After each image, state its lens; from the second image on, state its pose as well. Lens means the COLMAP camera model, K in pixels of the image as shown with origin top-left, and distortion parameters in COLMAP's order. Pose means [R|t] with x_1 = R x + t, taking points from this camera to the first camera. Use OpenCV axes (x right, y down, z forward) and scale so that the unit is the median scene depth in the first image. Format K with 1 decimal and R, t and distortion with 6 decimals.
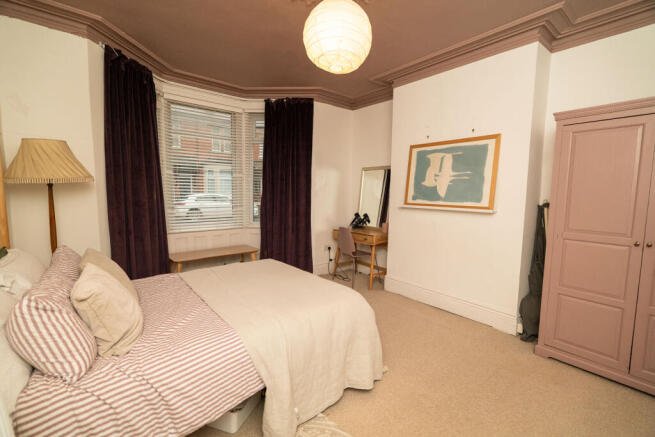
lens RADIAL K [[290.7, 0, 327.5], [0, 290.7, 218.5], [0, 0, 1]] dist [0.000082, -0.000161]
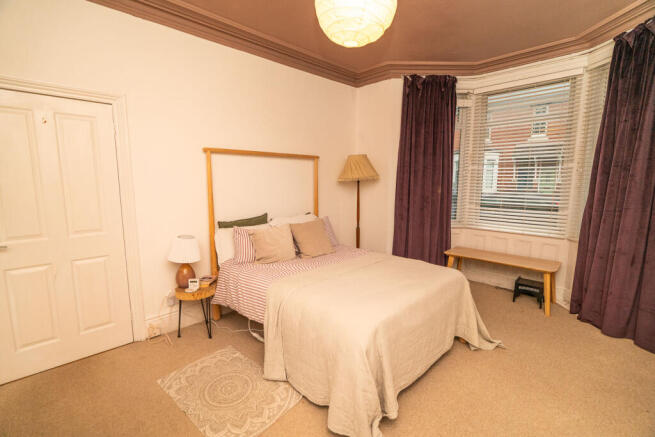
lens RADIAL K [[290.7, 0, 327.5], [0, 290.7, 218.5], [0, 0, 1]] dist [0.000082, -0.000161]
pose [[0.083171, 0.112068, -0.990214, 0.456739], [-0.100735, 0.989512, 0.103528, -0.038577], [0.991431, 0.091139, 0.093588, 0.441296]]
